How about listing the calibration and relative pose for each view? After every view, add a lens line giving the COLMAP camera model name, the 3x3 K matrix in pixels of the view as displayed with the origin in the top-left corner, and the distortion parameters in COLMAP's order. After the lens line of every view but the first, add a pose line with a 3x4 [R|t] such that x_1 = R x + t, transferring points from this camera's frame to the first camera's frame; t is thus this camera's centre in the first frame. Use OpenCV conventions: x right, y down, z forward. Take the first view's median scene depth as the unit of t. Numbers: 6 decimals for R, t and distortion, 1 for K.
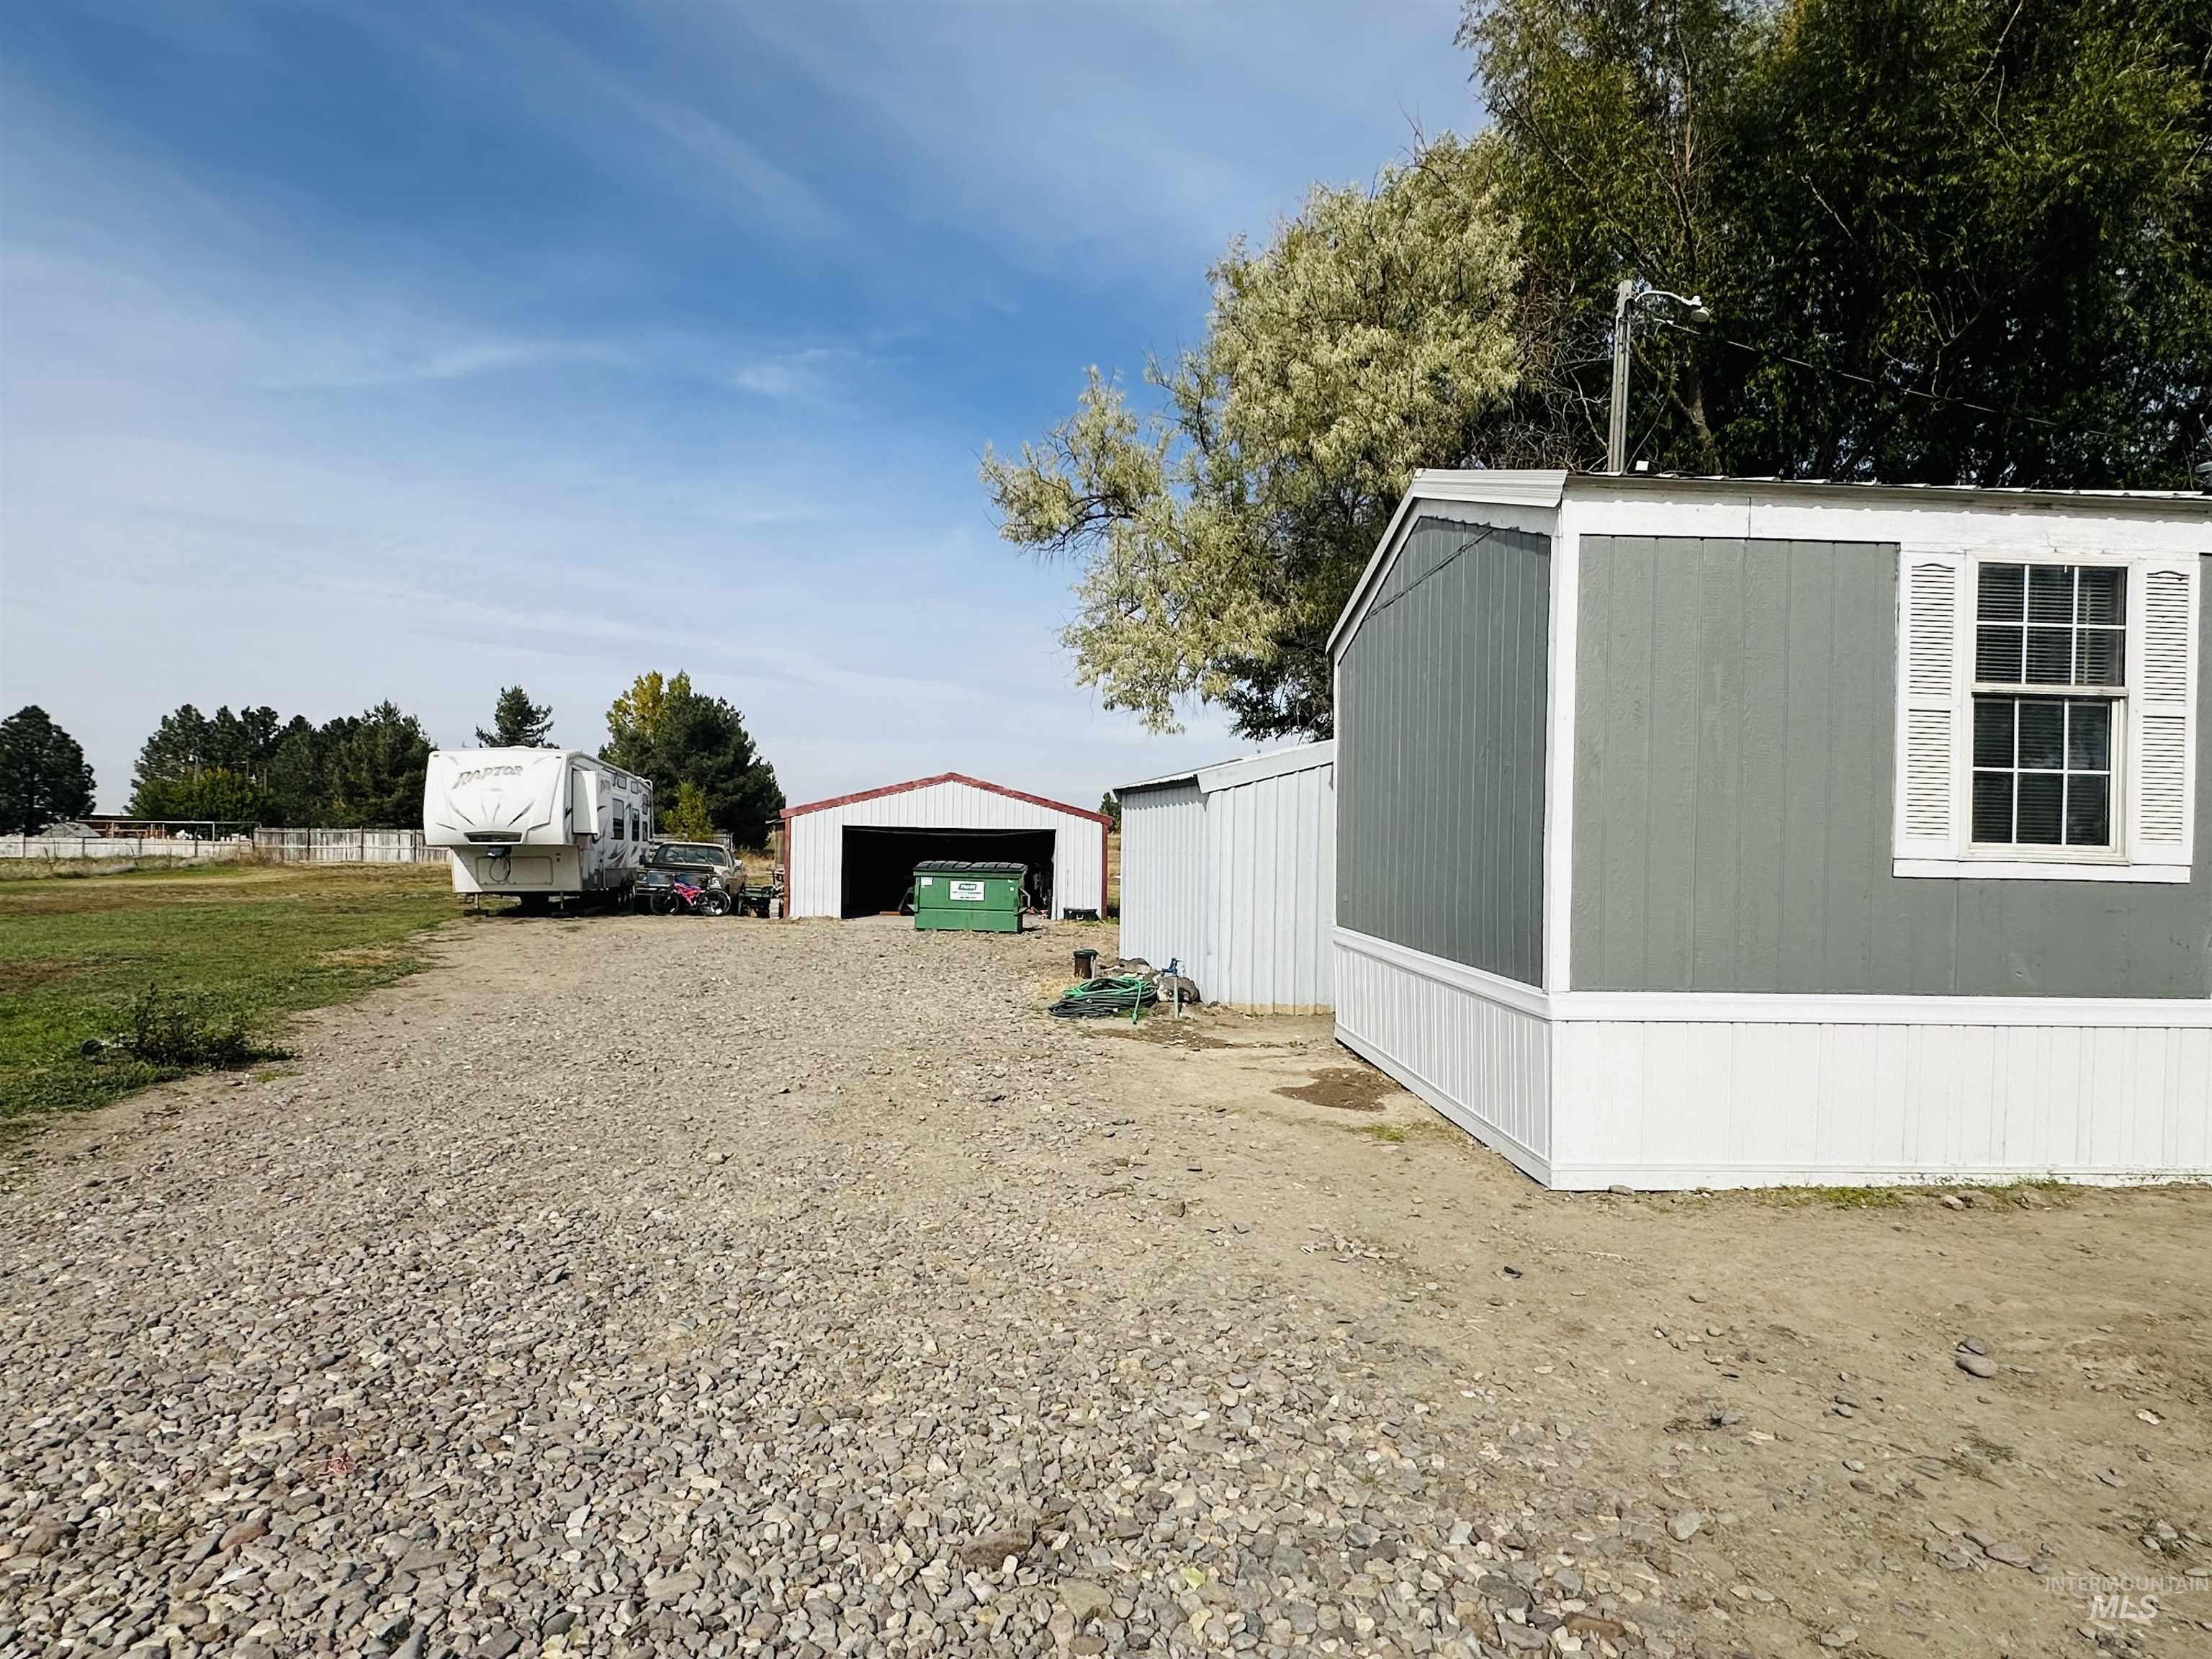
lens RADIAL K [[1233.4, 0, 1107.8], [0, 1233.4, 838.9], [0, 0, 1]] dist [0.000722, 0.000377]
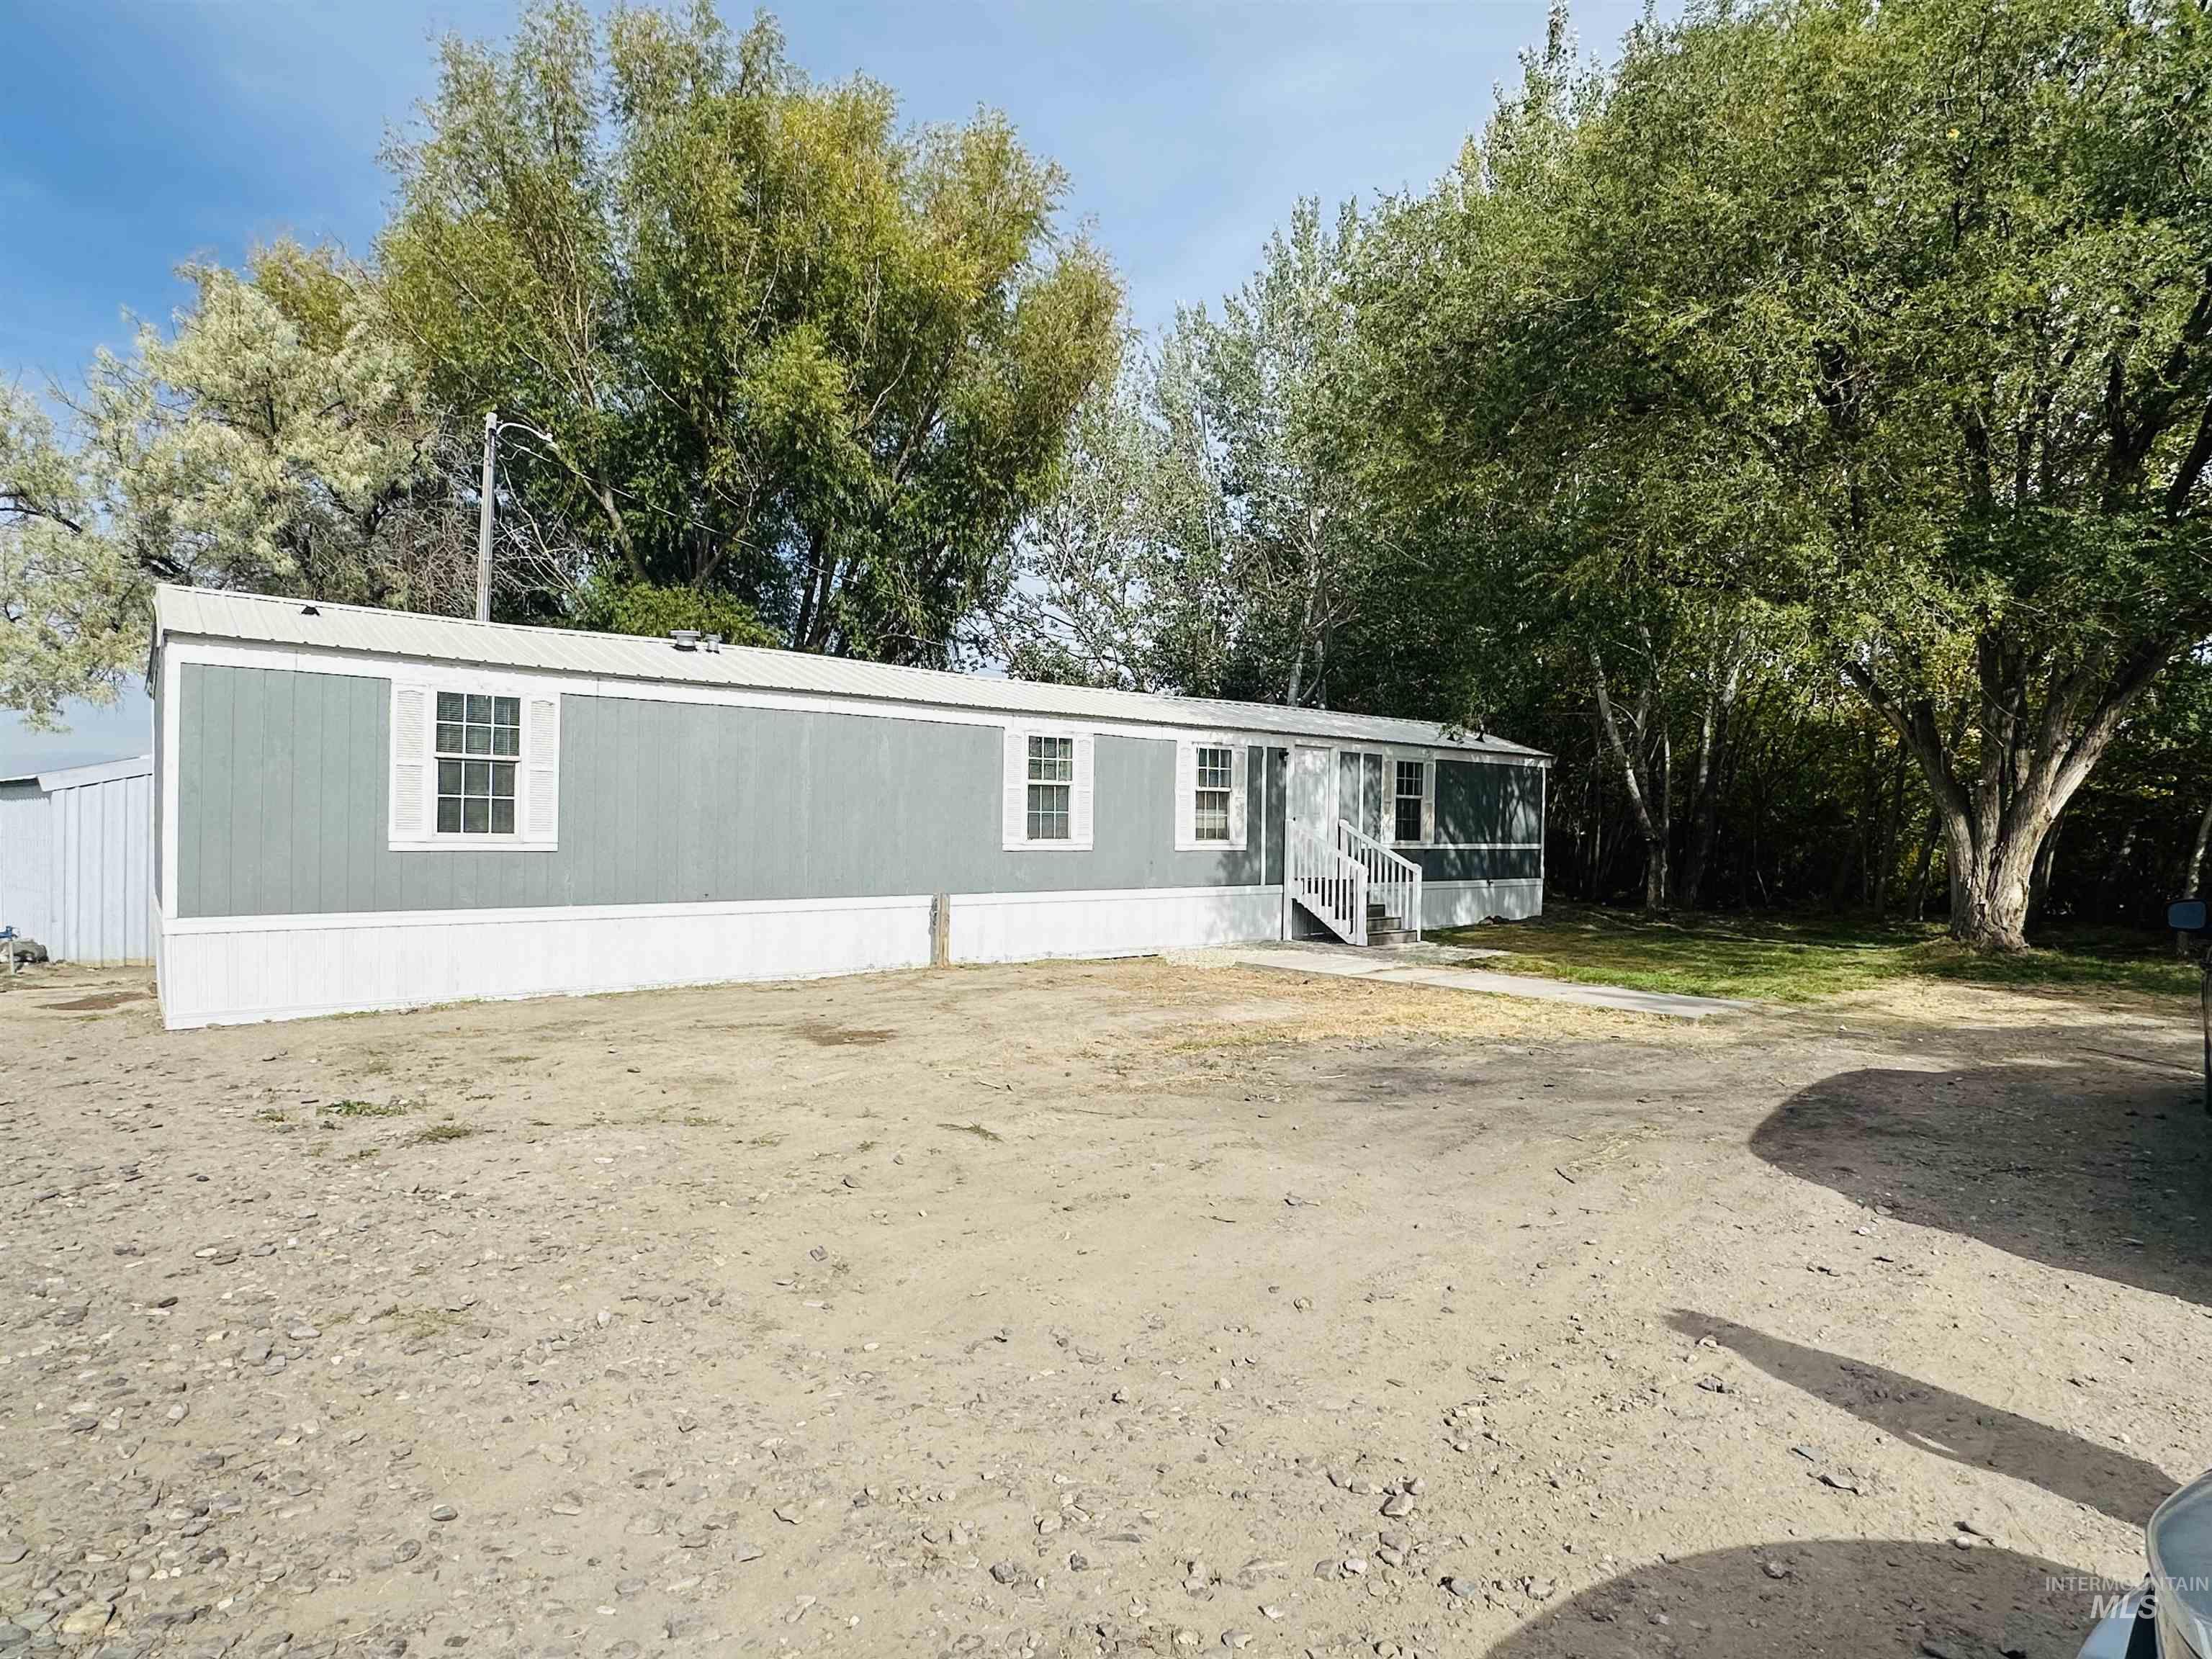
lens RADIAL K [[1233.4, 0, 1107.8], [0, 1233.4, 838.9], [0, 0, 1]] dist [0.000722, 0.000377]
pose [[0.803202, -0.010456, 0.595615, 0.385209], [0.000532, 0.999858, 0.016835, -0.019496], [-0.595707, -0.013206, 0.803093, -1.231066]]
